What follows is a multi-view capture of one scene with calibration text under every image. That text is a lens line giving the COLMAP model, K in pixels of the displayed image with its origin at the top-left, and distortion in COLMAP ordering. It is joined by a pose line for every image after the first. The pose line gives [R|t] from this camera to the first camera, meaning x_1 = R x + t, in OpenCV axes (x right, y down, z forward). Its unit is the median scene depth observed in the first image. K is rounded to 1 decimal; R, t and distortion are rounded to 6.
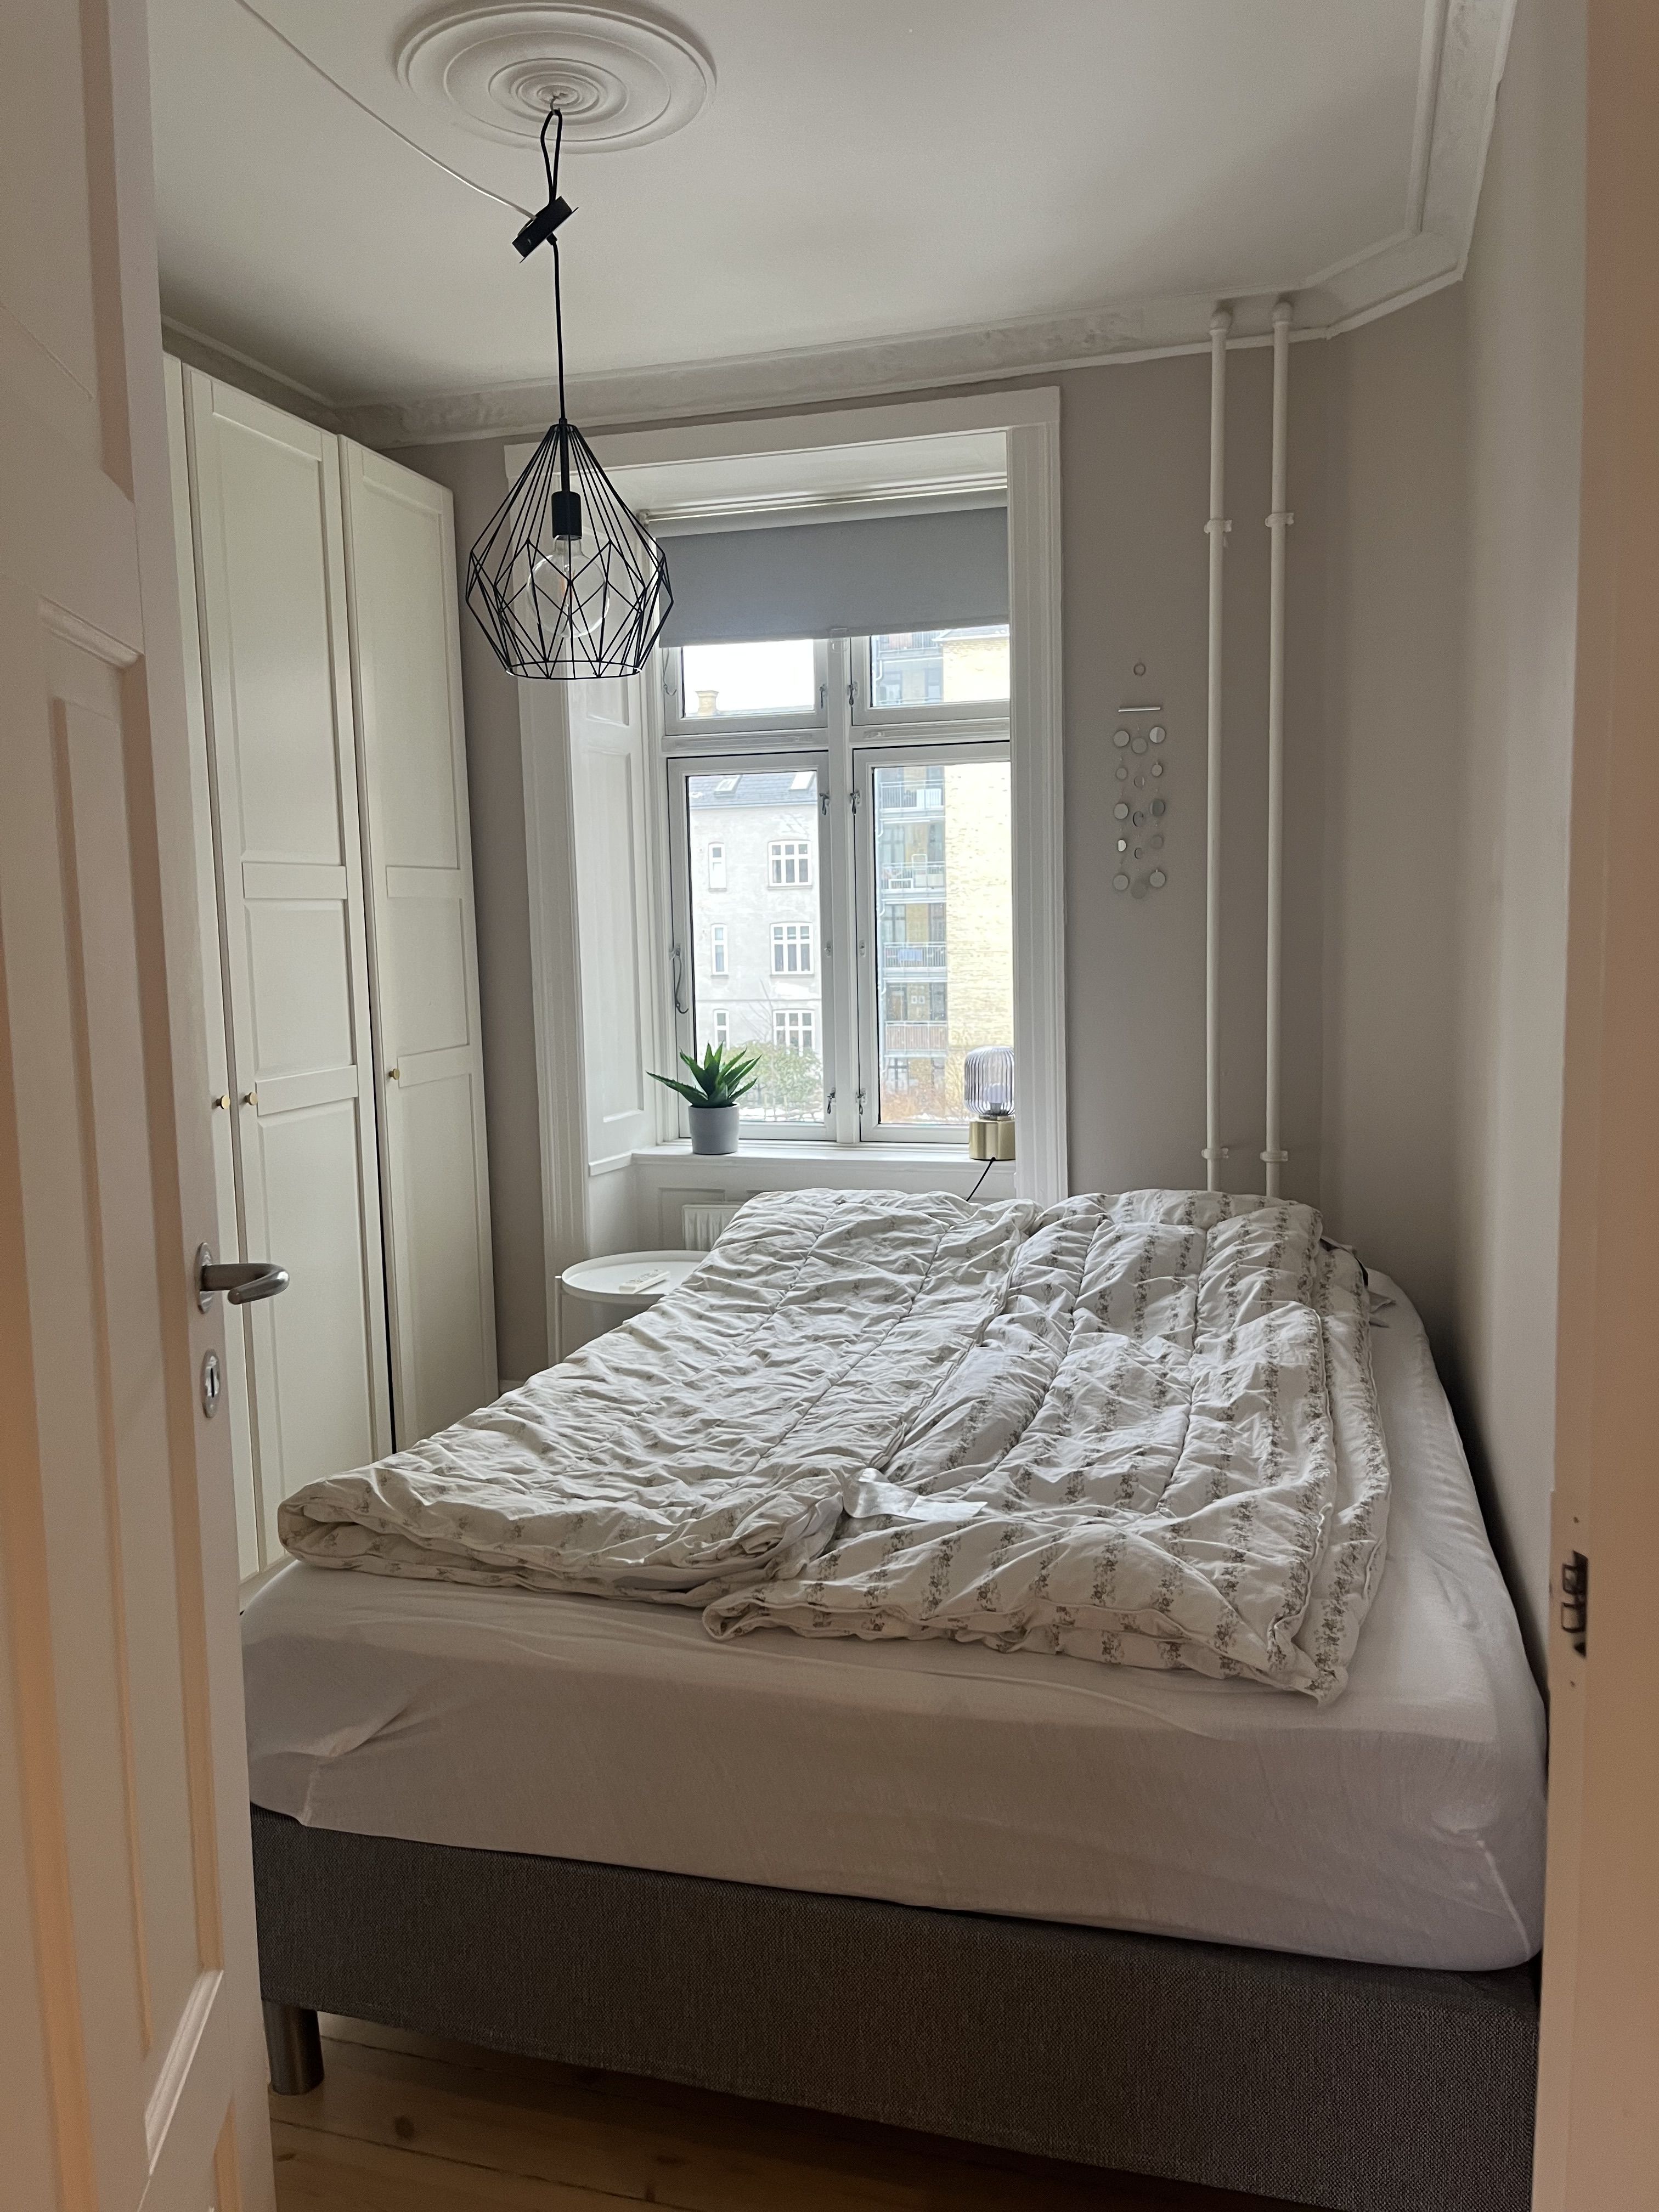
lens RADIAL K [[1678.4, 0, 831.8], [0, 1678.4, 1099.6], [0, 0, 1]] dist [0.015181, 0.003402]
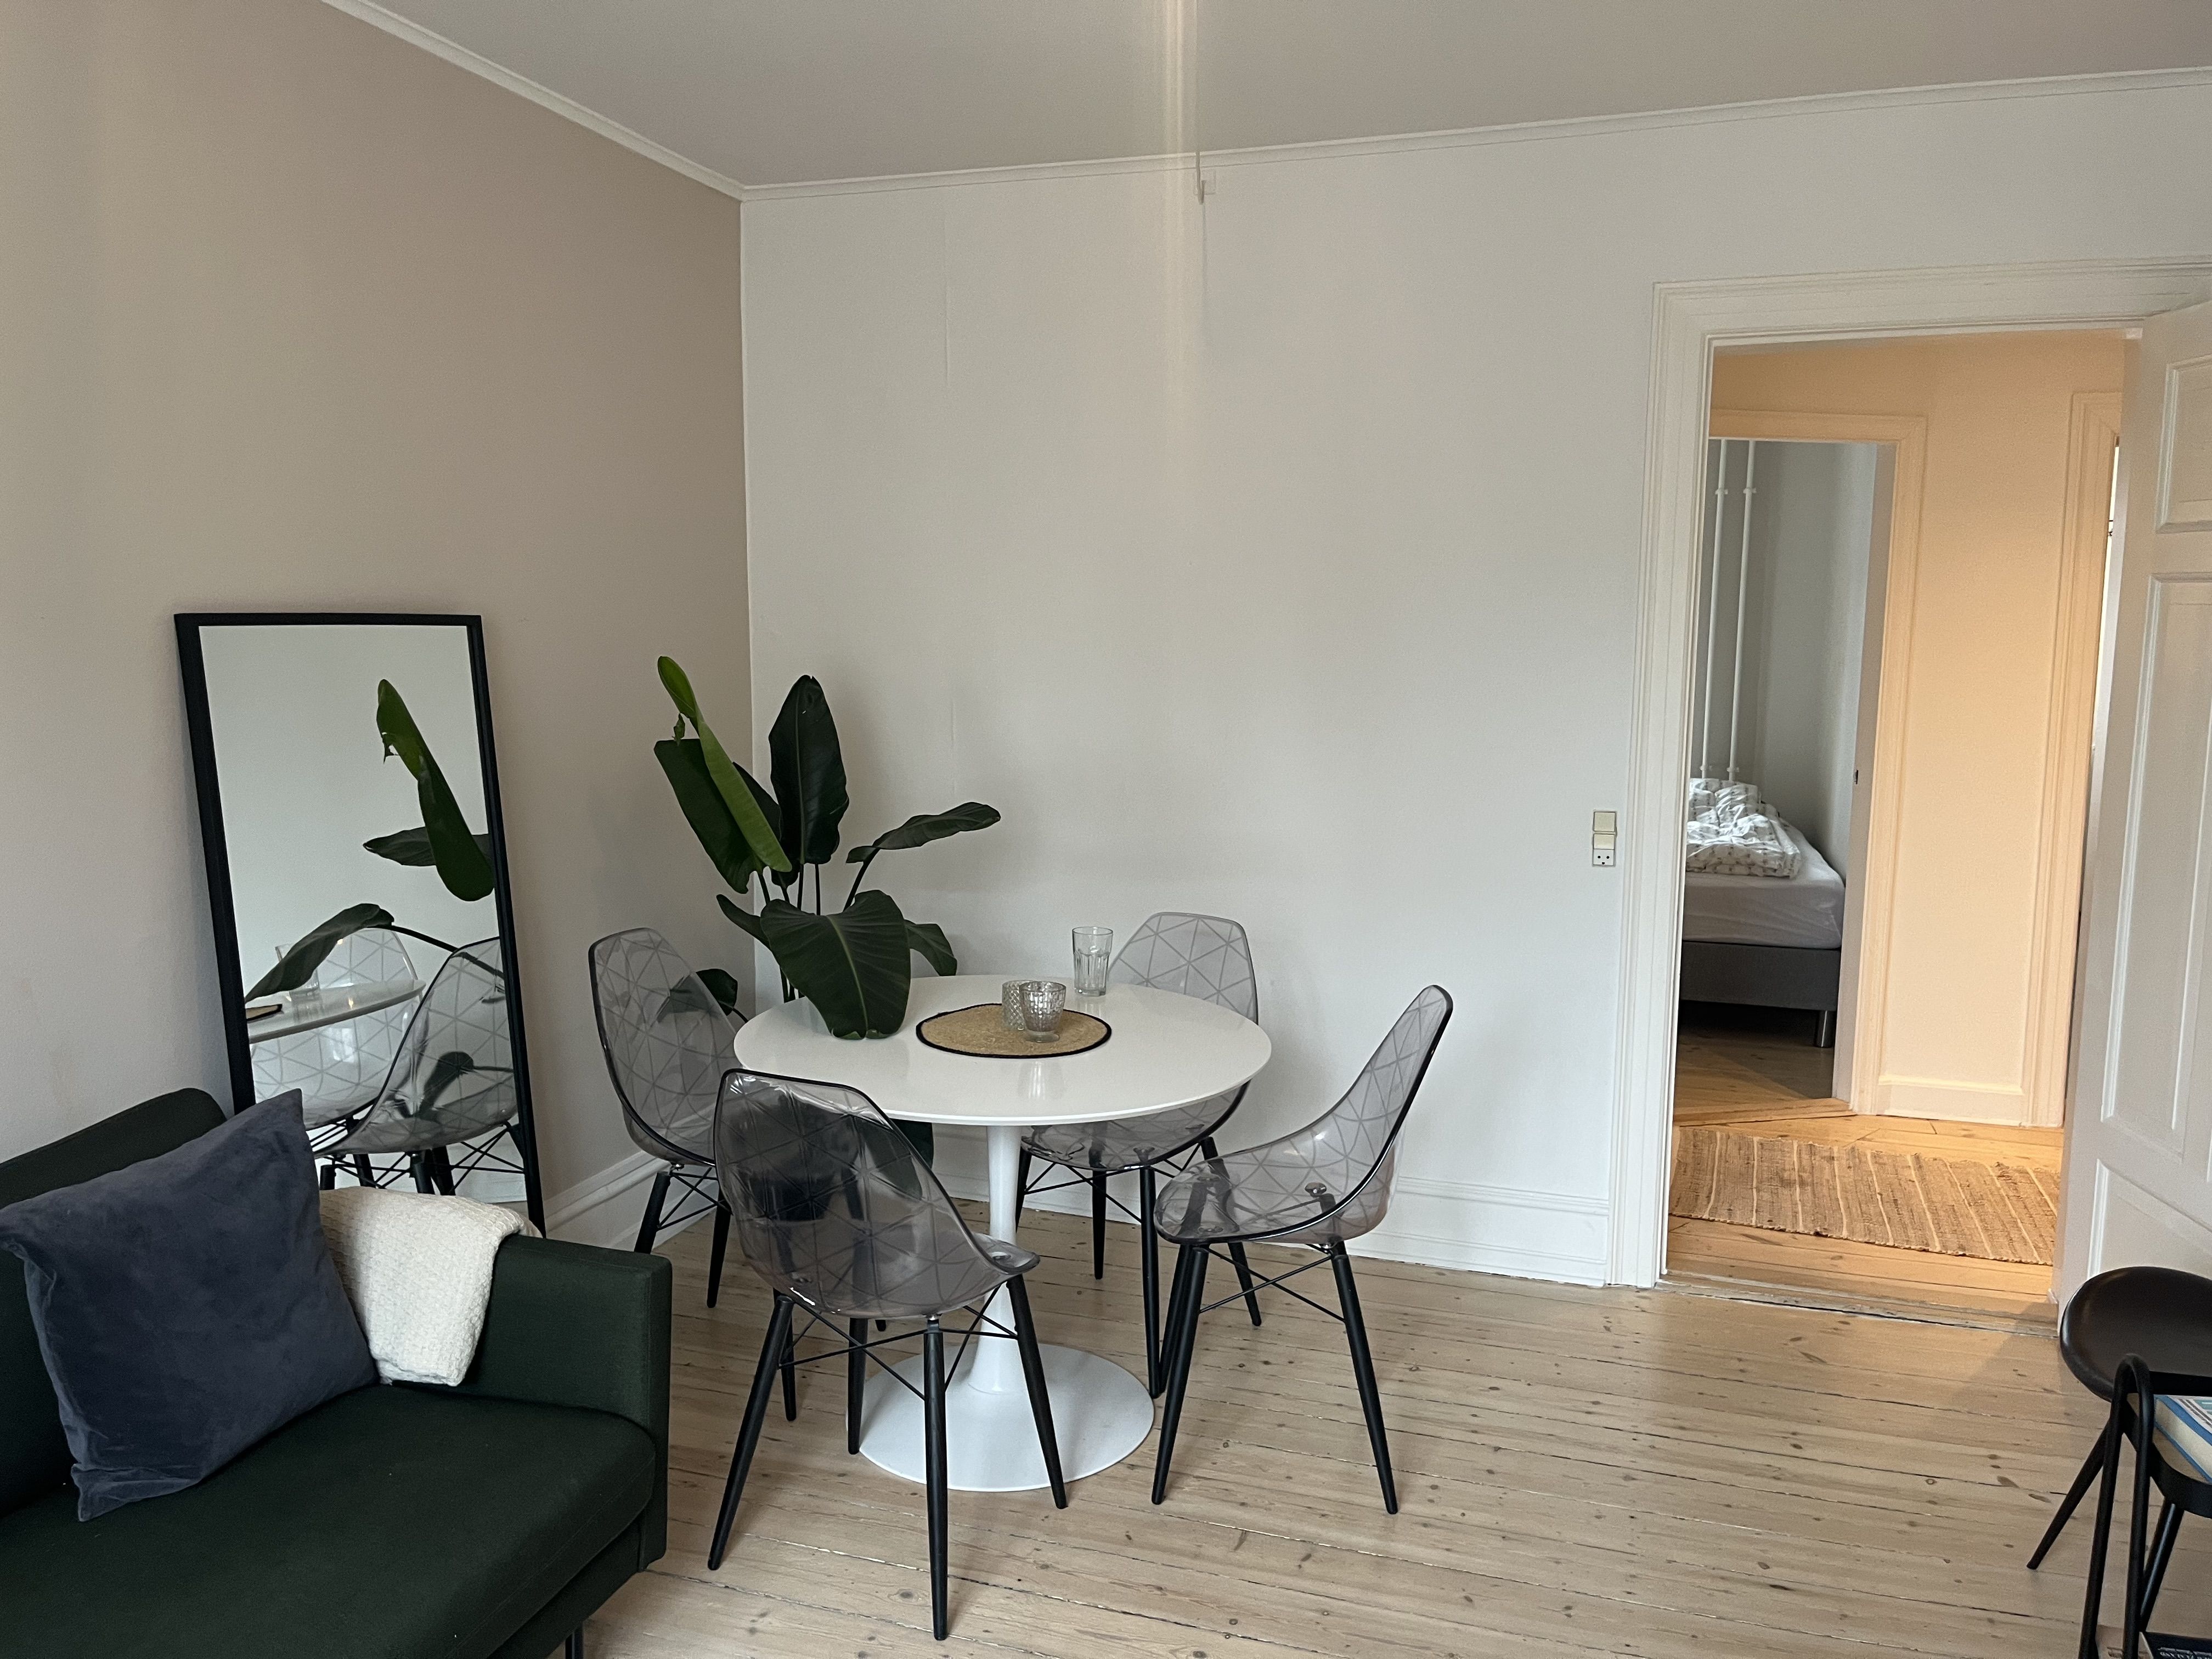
lens RADIAL K [[1678.4, 0, 1103.0], [0, 1678.4, 839.7], [0, 0, 1]] dist [0.015181, 0.003402]
pose [[0.999356, 0.028891, -0.021263, -0.662654], [-0.028333, 0.999258, 0.026104, 0.116328], [0.022002, -0.025484, 0.999433, -1.590074]]
